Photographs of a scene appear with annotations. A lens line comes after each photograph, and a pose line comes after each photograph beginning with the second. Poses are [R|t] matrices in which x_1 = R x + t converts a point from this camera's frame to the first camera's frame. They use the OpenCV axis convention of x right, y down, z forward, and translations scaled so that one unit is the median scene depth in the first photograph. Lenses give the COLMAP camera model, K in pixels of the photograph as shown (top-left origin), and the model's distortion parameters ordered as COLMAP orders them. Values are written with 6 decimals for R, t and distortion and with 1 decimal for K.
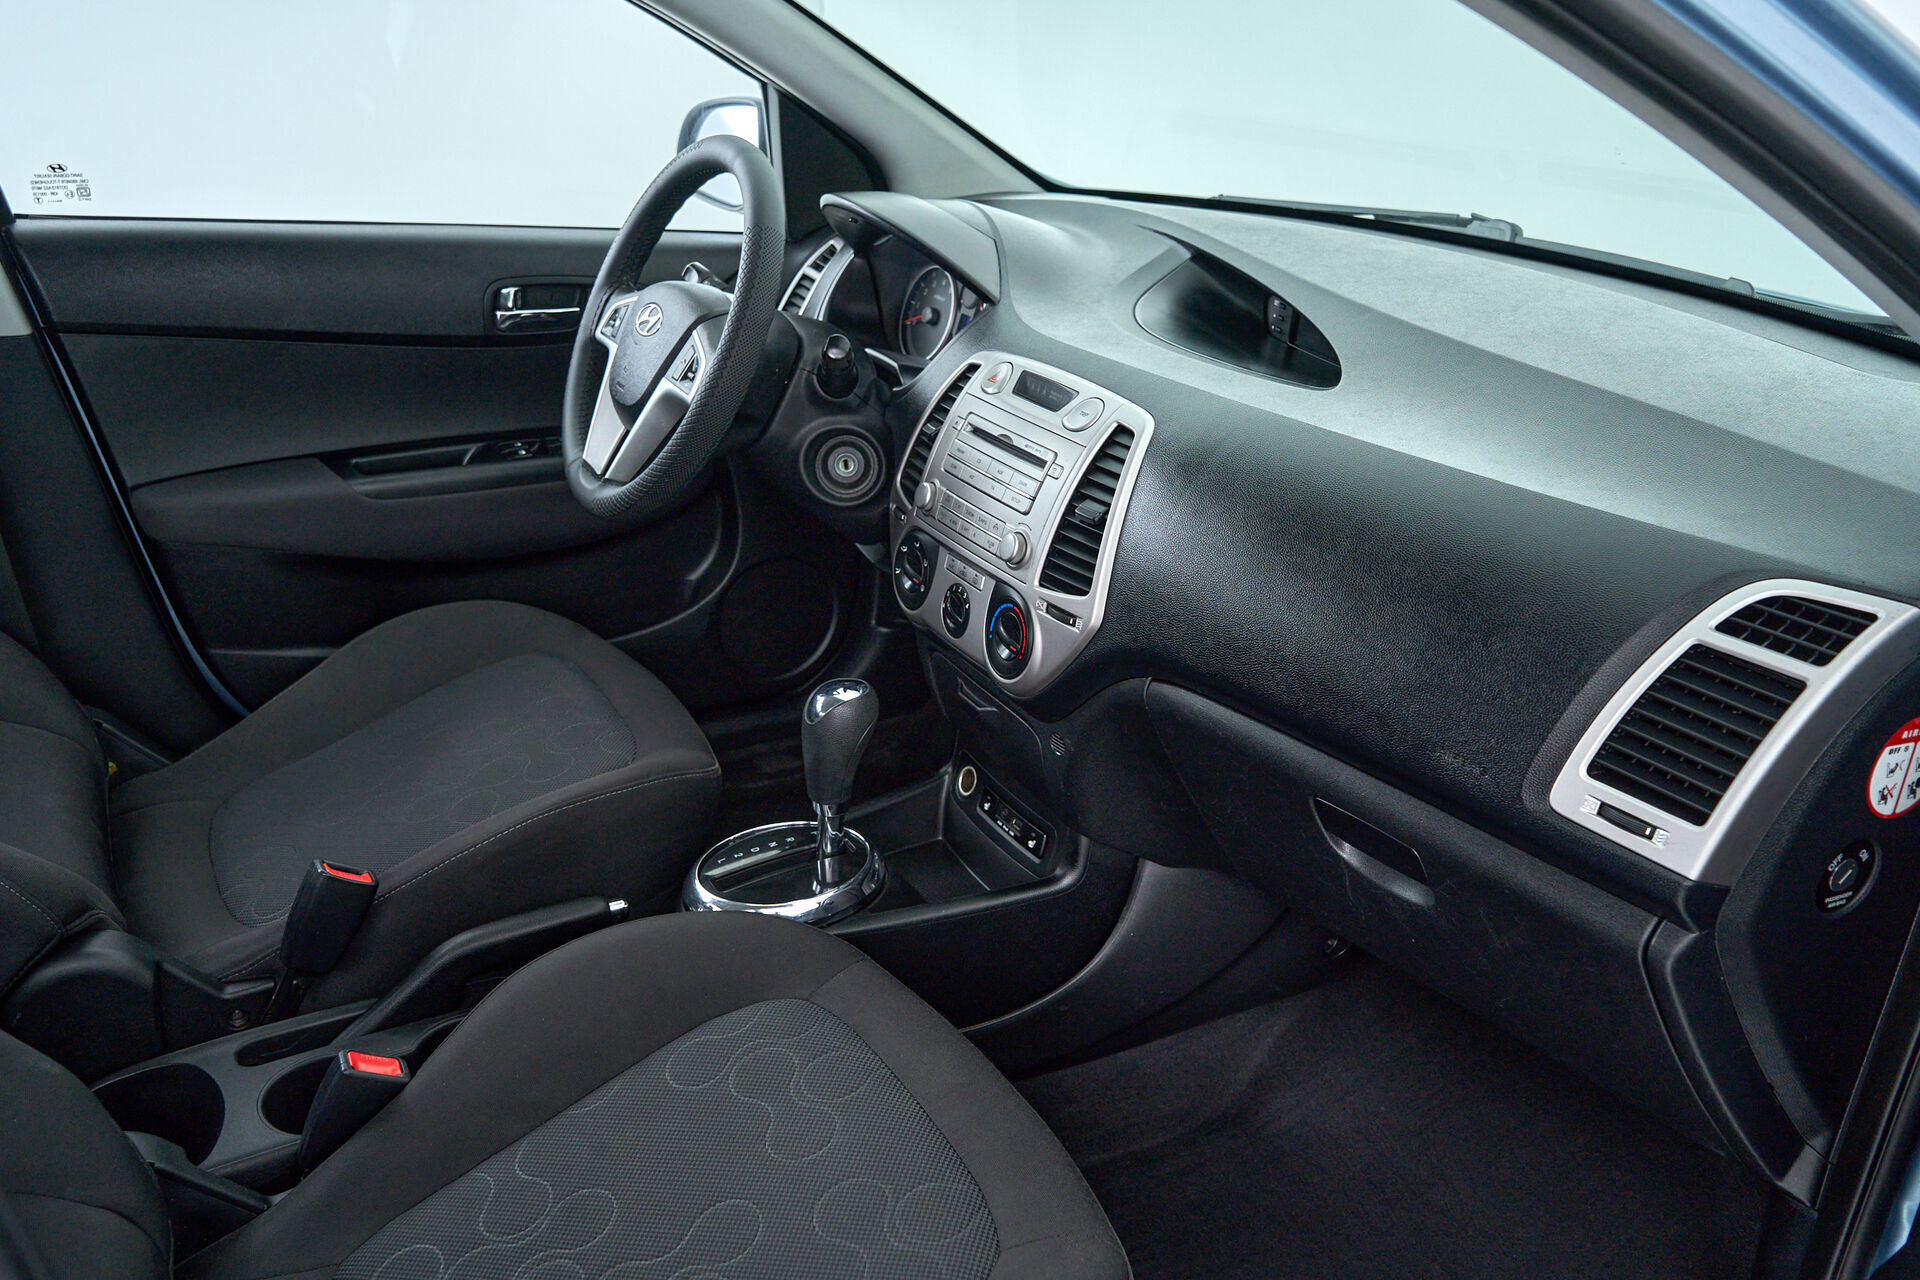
lens RADIAL K [[1560.8, 0, 968.5], [0, 1560.8, 636.8], [0, 0, 1]] dist [0.001162, 0.001188]
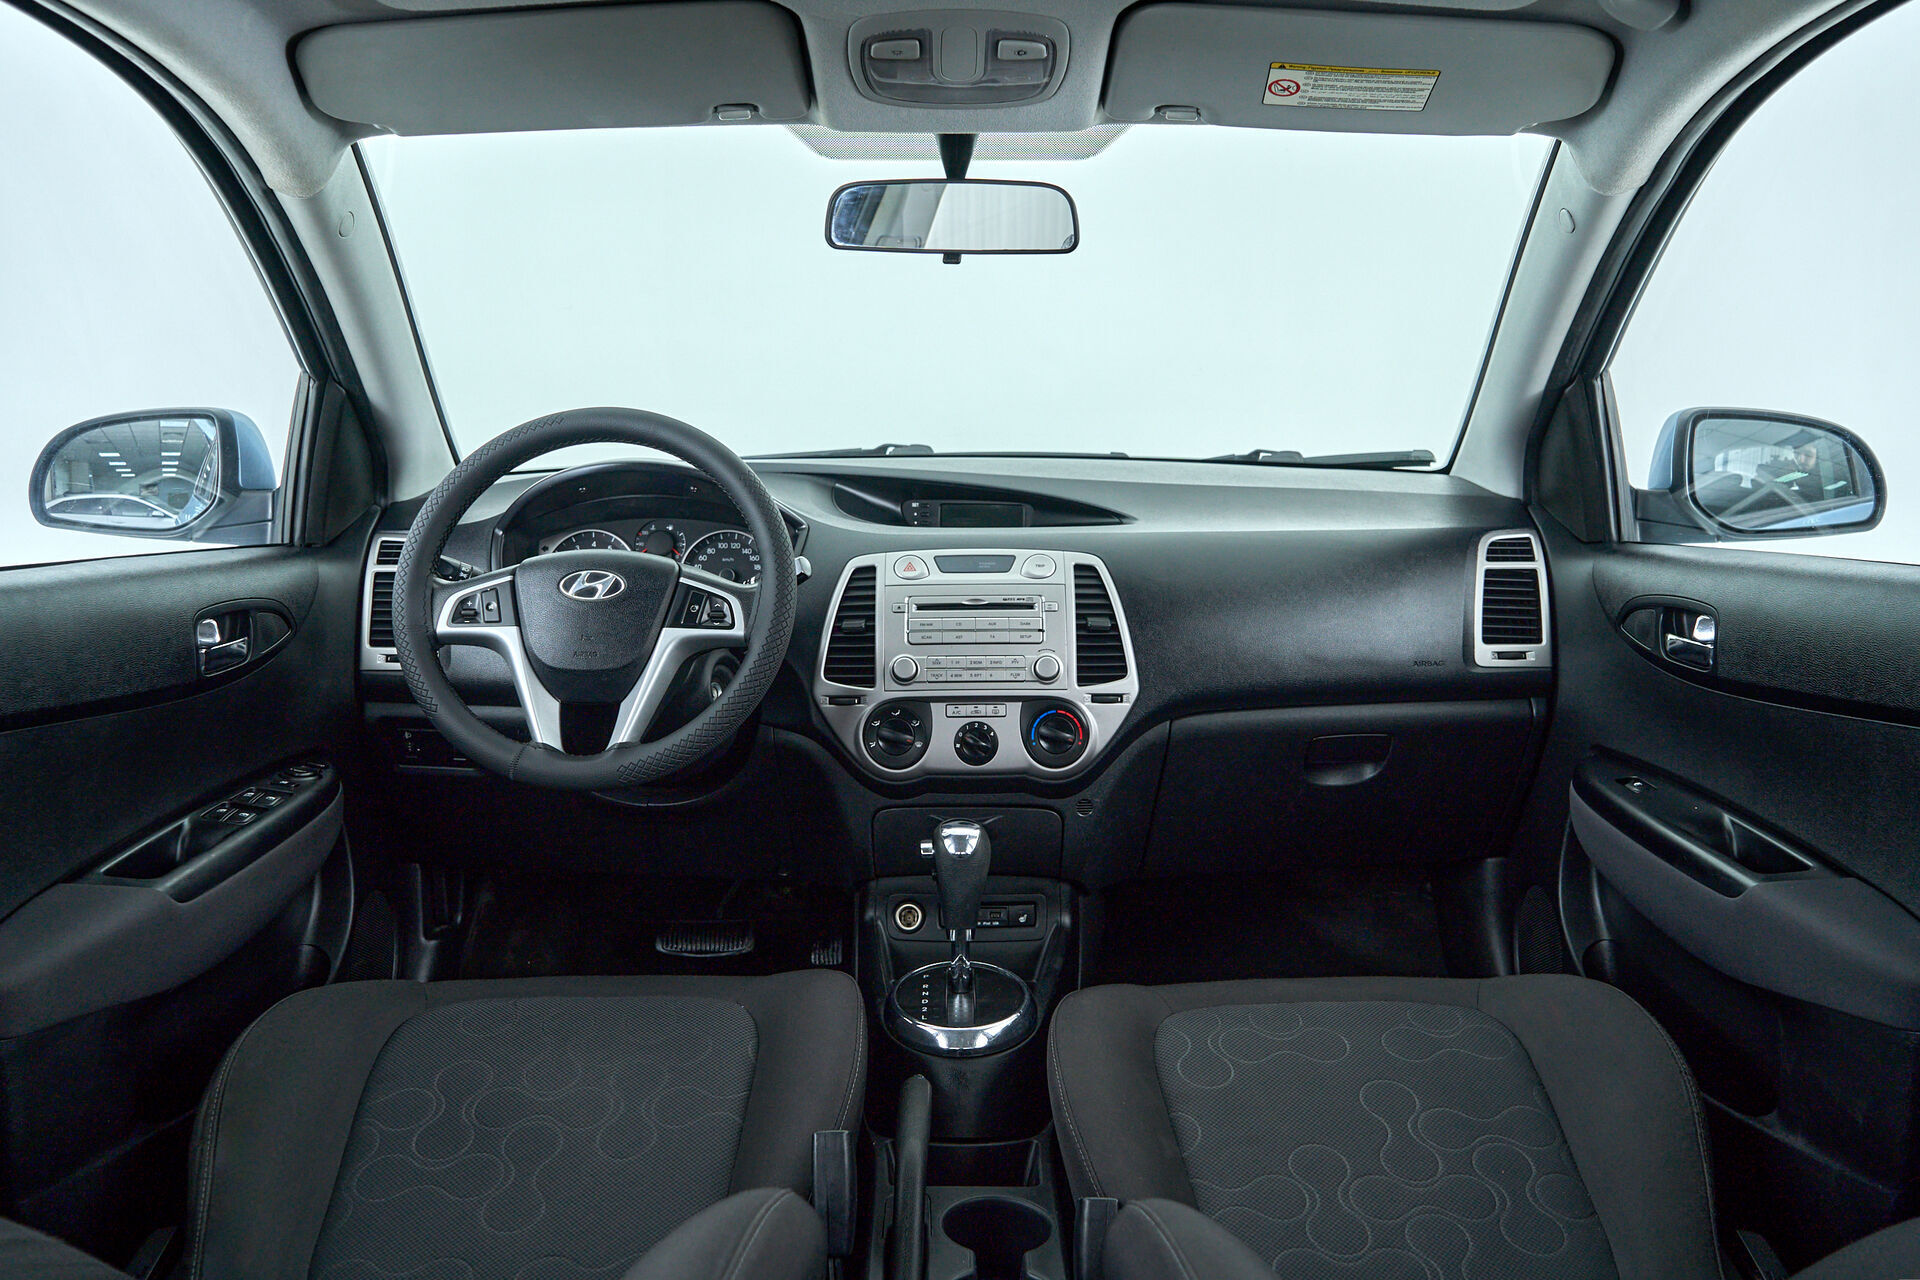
lens RADIAL K [[1560.8, 0, 968.1], [0, 1560.8, 638.8], [0, 0, 1]] dist [0.001162, 0.001188]
pose [[0.479296, -0.175535, 0.859920, -1.140725], [0.352256, 0.935889, -0.005296, -0.096936], [-0.803860, 0.305450, 0.510401, 0.365512]]
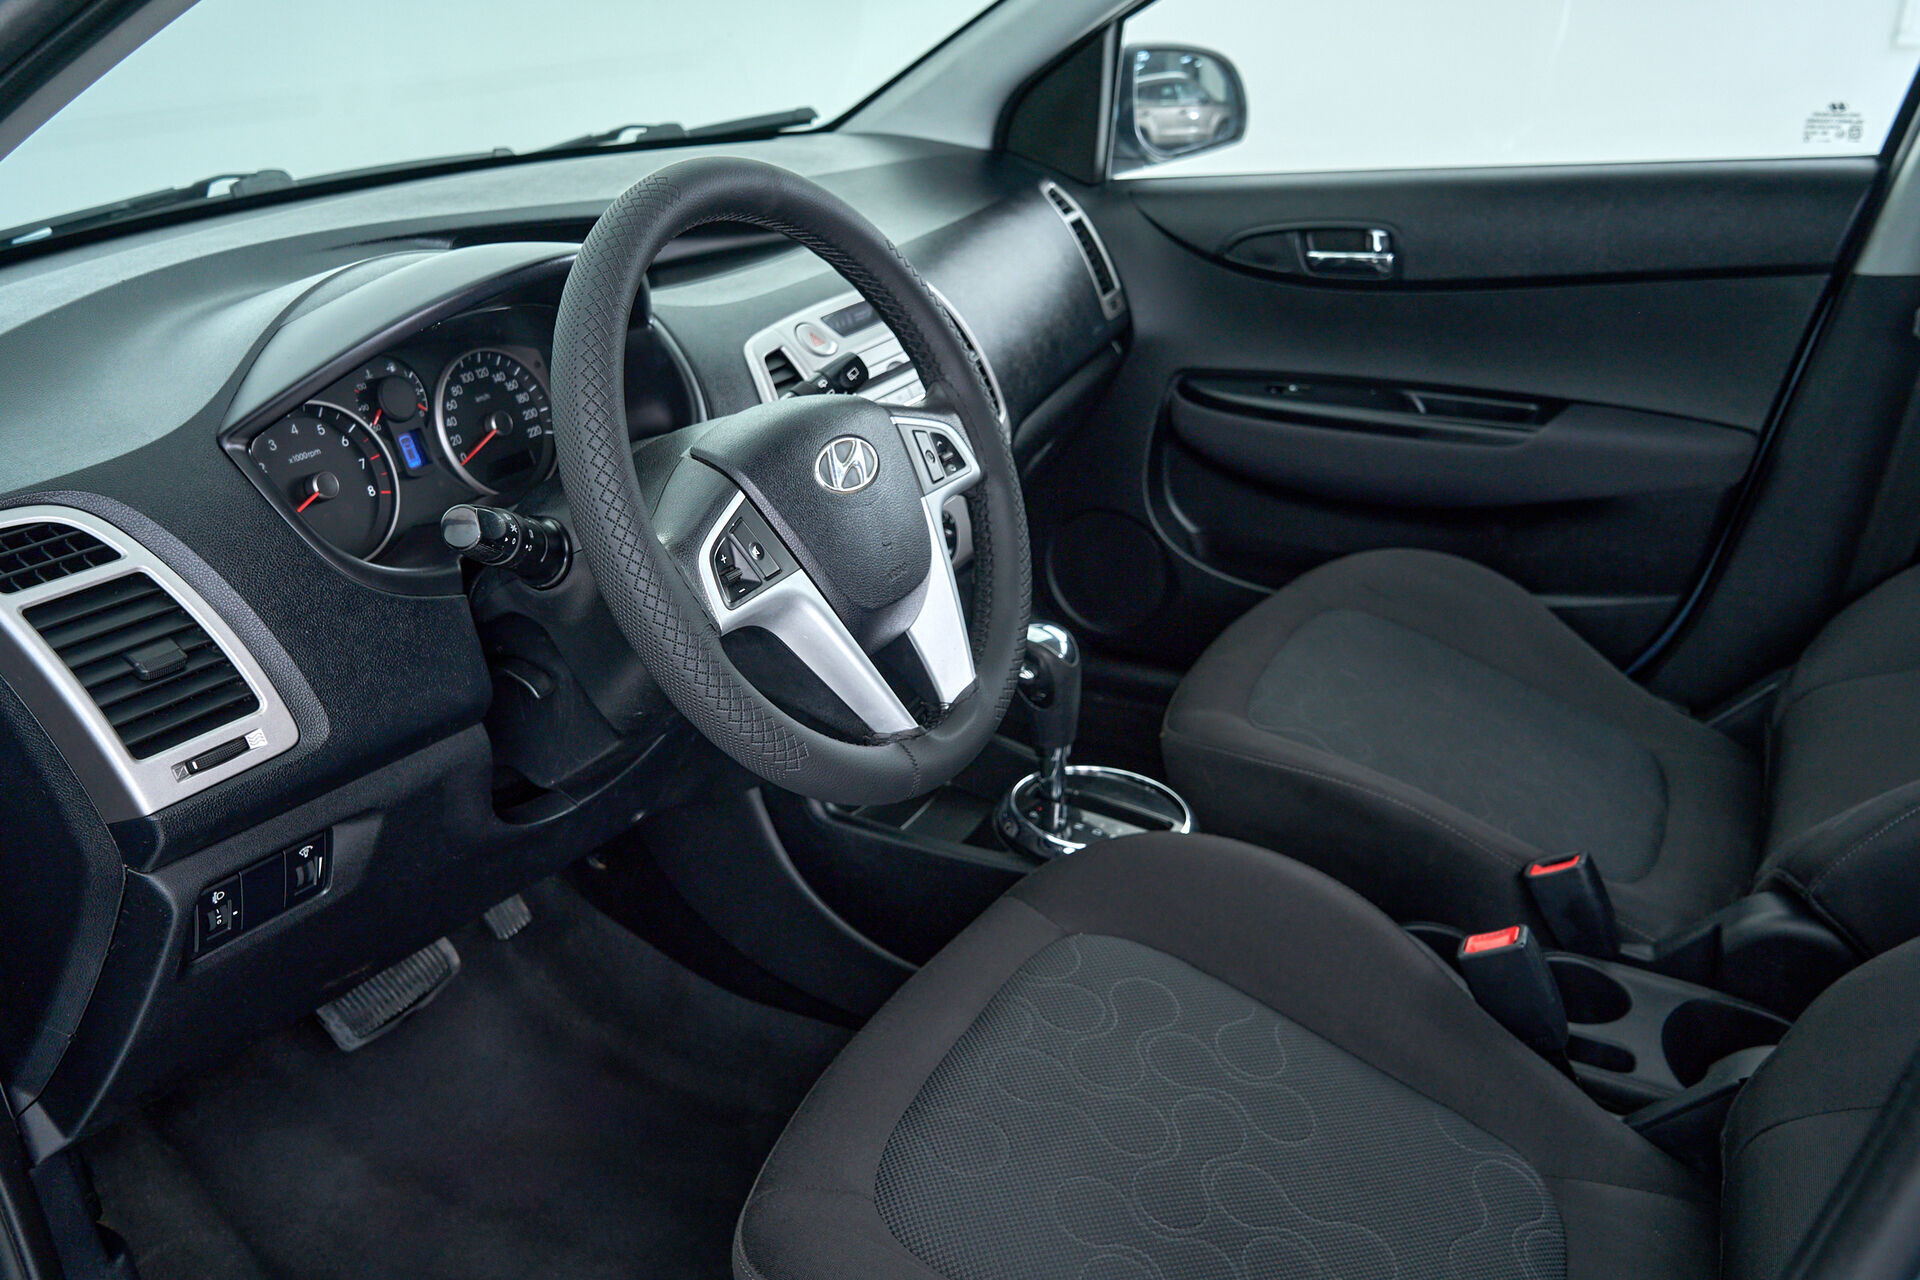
lens RADIAL K [[1560.8, 0, 956.7], [0, 1560.8, 649.7], [0, 0, 1]] dist [0.001162, 0.001188]
pose [[-0.539942, -0.360609, 0.760542, -0.855039], [0.331187, 0.739669, 0.585837, -0.586563], [-0.773807, 0.568199, -0.279949, 1.404386]]
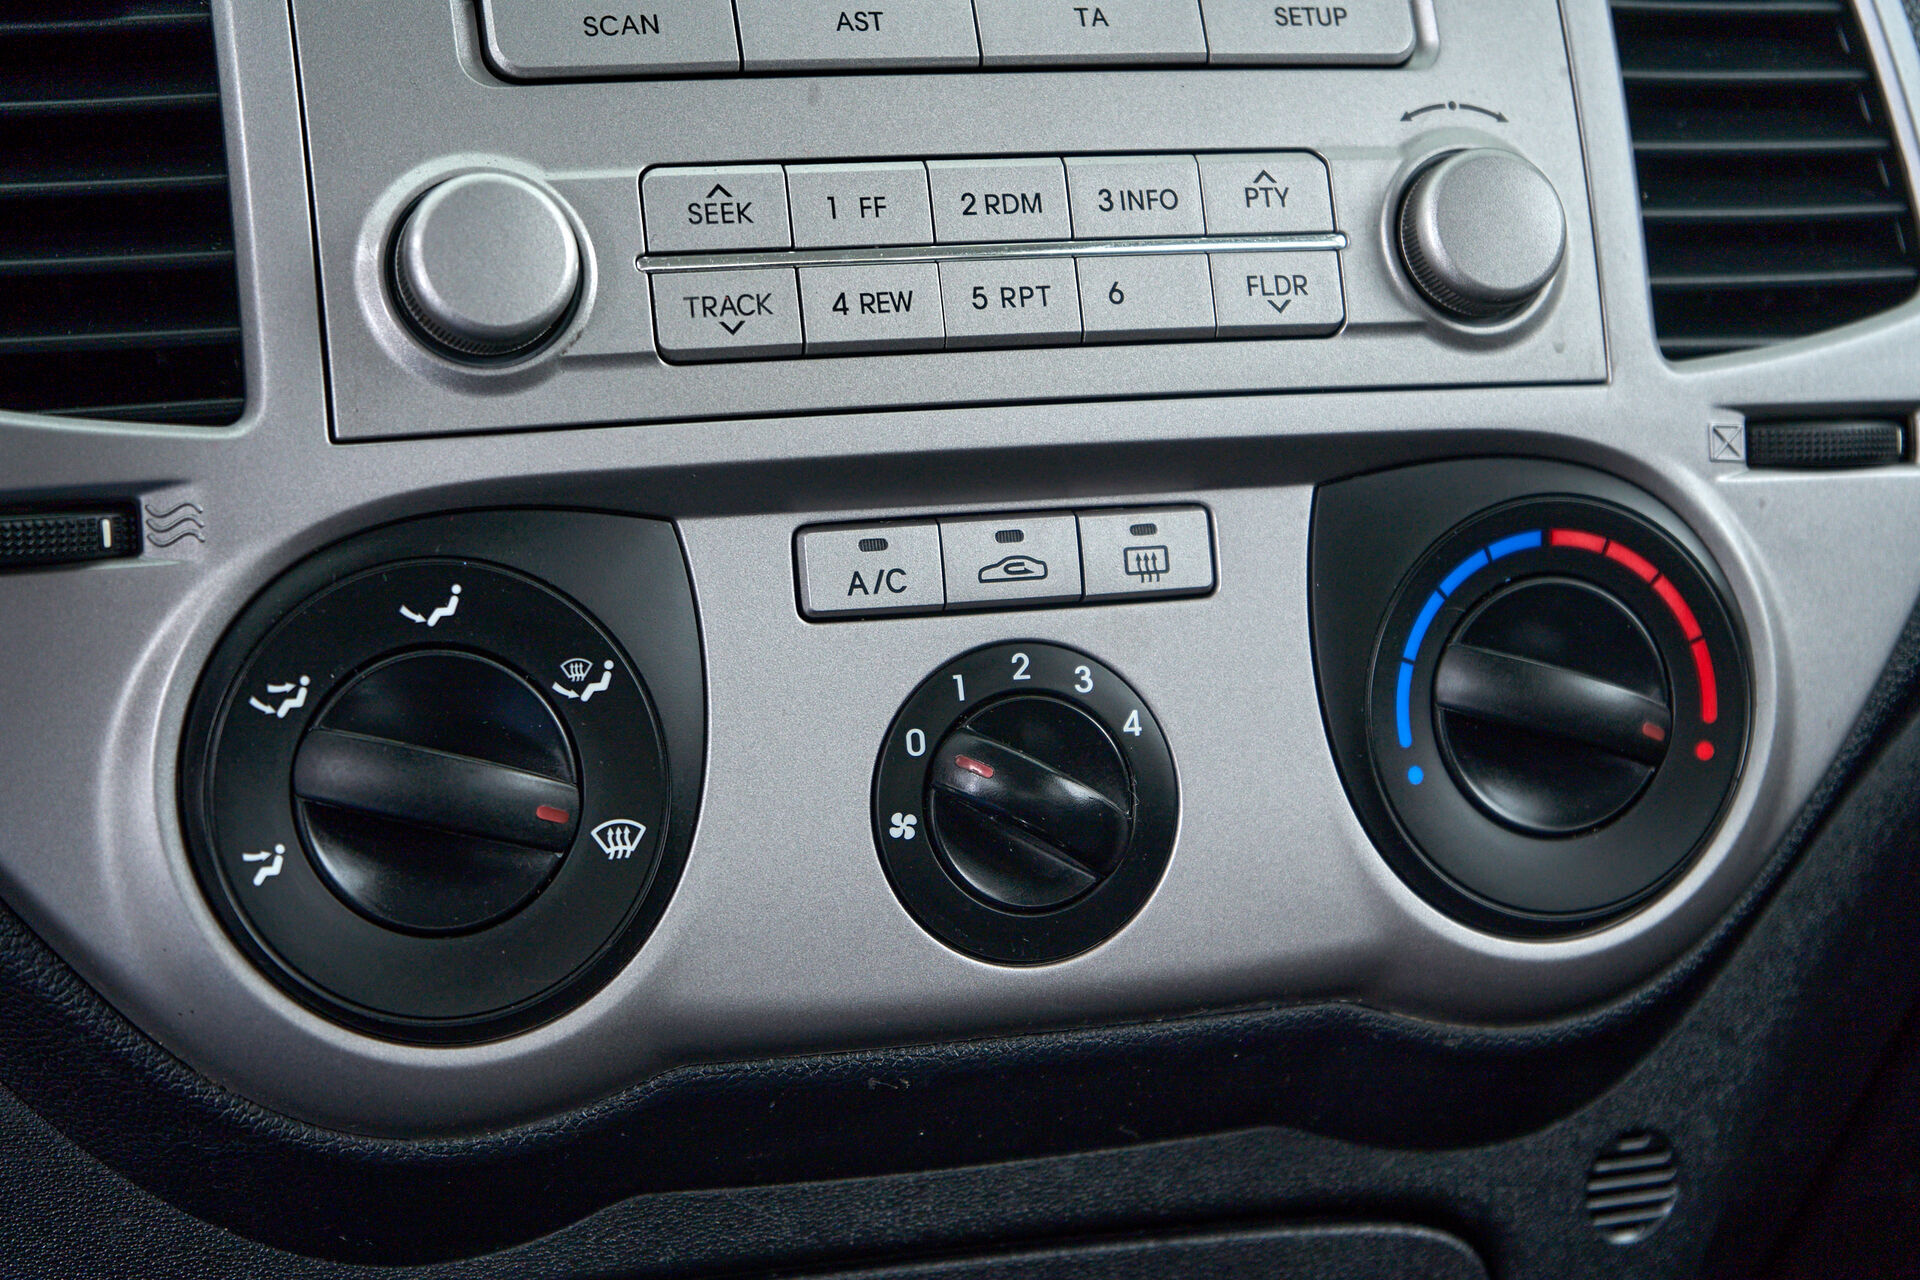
lens RADIAL K [[3976.0, 0, 978.0], [0, 3976.0, 680.7], [0, 0, 1]] dist [0.082387, 0.000000]
pose [[0.167811, -0.209475, 0.963307, -0.452237], [0.383638, 0.914012, 0.131925, -0.094010], [-0.908109, 0.347423, 0.233744, 0.958568]]
